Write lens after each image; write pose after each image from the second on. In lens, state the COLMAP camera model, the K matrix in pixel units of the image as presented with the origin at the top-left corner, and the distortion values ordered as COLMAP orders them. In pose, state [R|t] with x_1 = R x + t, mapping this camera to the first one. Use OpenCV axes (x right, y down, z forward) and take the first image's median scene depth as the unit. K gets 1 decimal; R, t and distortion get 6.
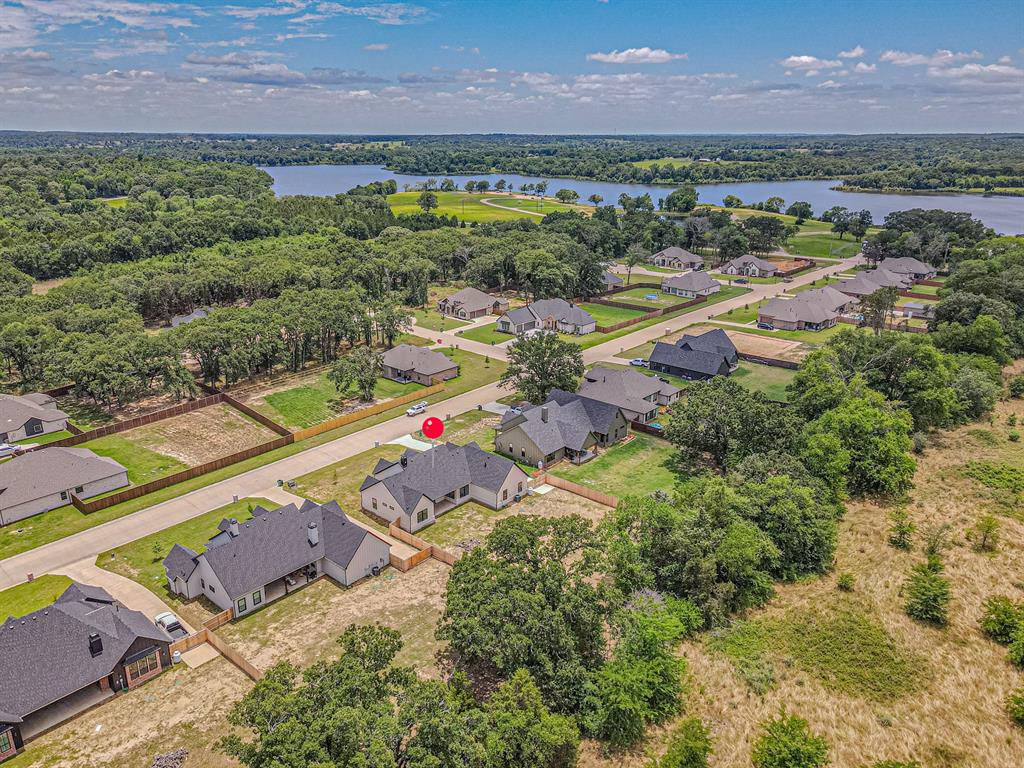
lens RADIAL K [[741.4, 0, 512.0], [0, 741.4, 384.0], [0, 0, 1]] dist [0.011769, -0.000602]
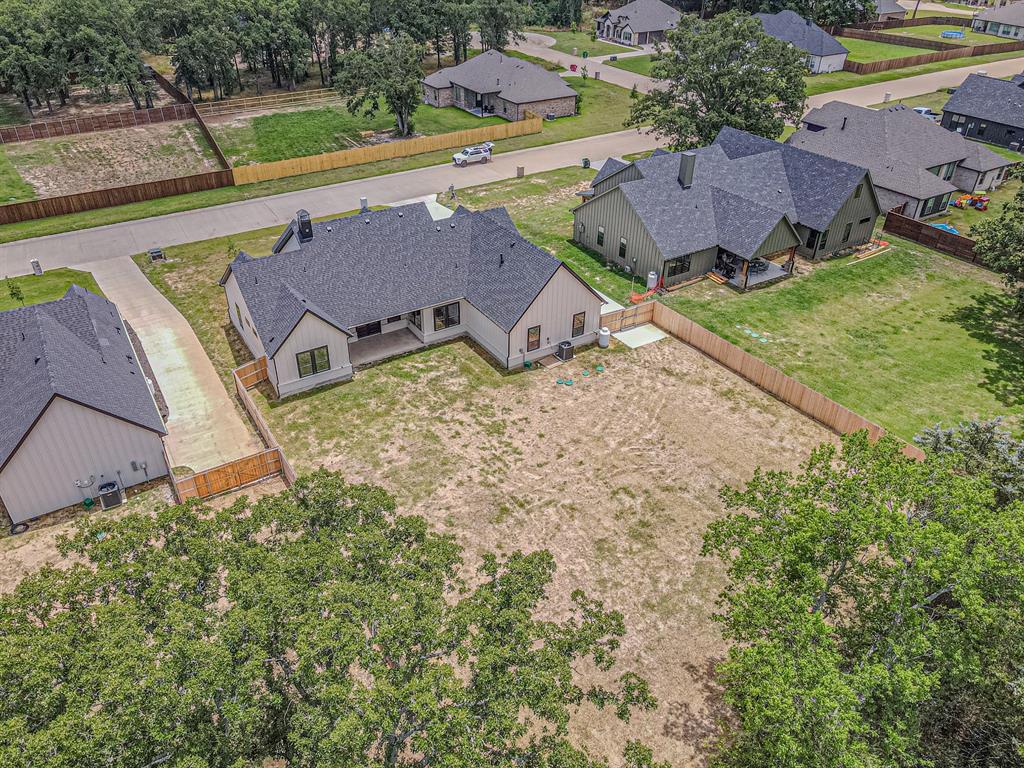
lens RADIAL K [[741.4, 0, 512.0], [0, 741.4, 384.0], [0, 0, 1]] dist [0.011769, -0.000602]
pose [[0.956993, 0.162151, -0.240564, 0.071898], [-0.095469, 0.959051, 0.266658, 0.055678], [0.273953, -0.232224, 0.933286, 0.521544]]
